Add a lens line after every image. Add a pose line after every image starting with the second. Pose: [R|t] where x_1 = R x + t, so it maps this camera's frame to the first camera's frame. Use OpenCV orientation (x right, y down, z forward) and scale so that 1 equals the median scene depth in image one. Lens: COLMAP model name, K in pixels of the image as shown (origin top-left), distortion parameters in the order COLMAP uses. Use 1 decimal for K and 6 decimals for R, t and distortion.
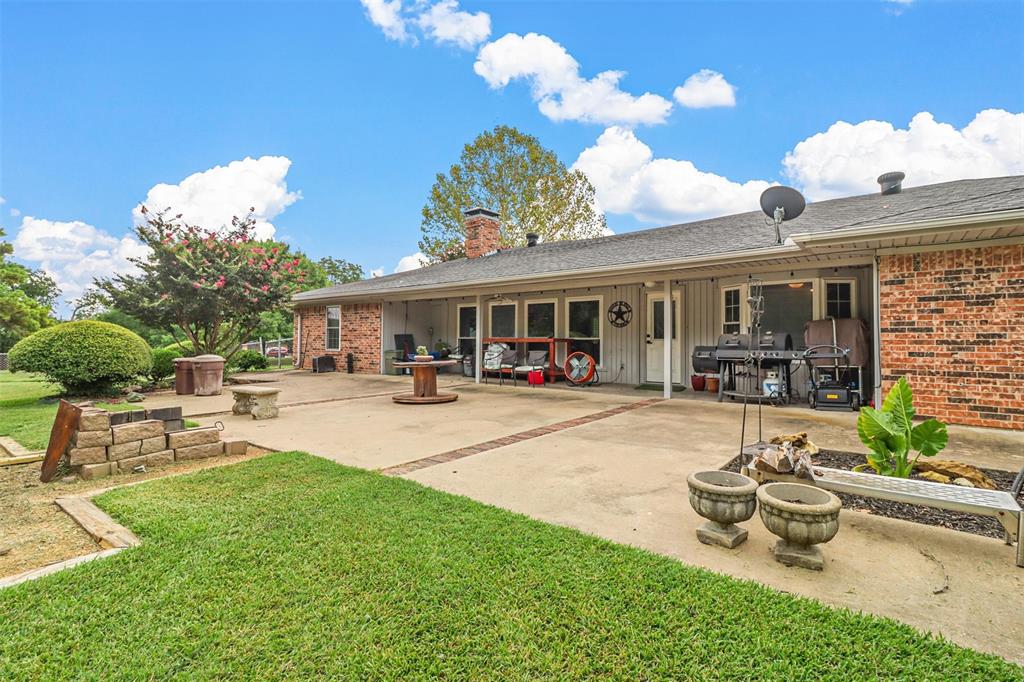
lens RADIAL K [[481.7, 0, 510.9], [0, 481.7, 337.5], [0, 0, 1]] dist [-0.002525, -0.000910]
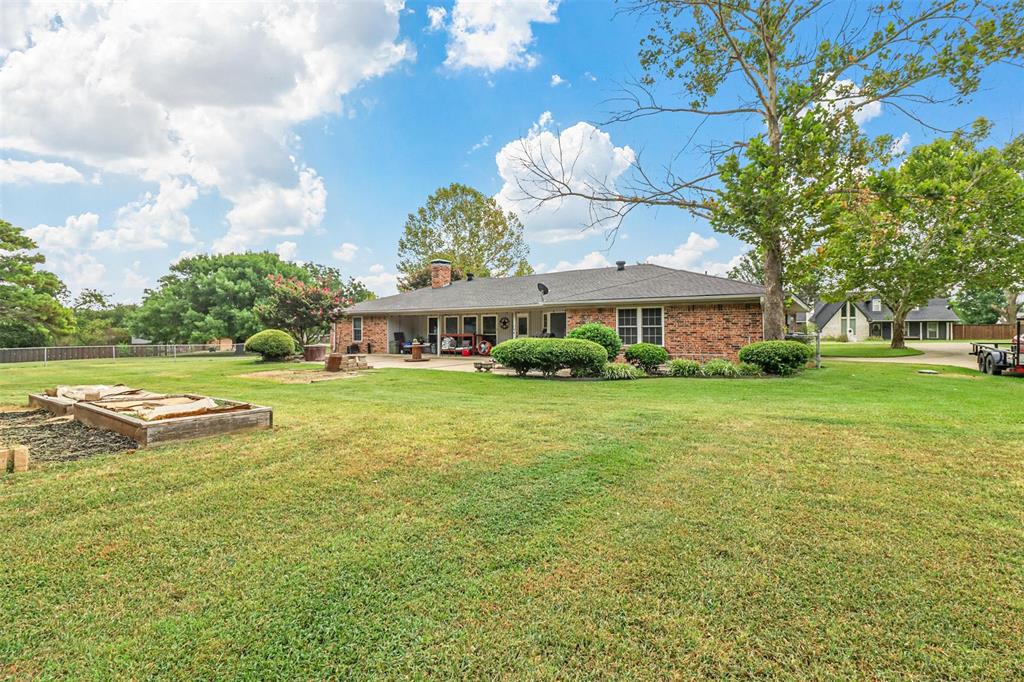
lens RADIAL K [[481.7, 0, 510.9], [0, 481.7, 337.5], [0, 0, 1]] dist [-0.002525, -0.000910]
pose [[0.997170, -0.008649, 0.074680, 0.077933], [0.007208, 0.999783, 0.019547, -0.022046], [-0.074833, -0.018953, 0.997016, -0.965528]]
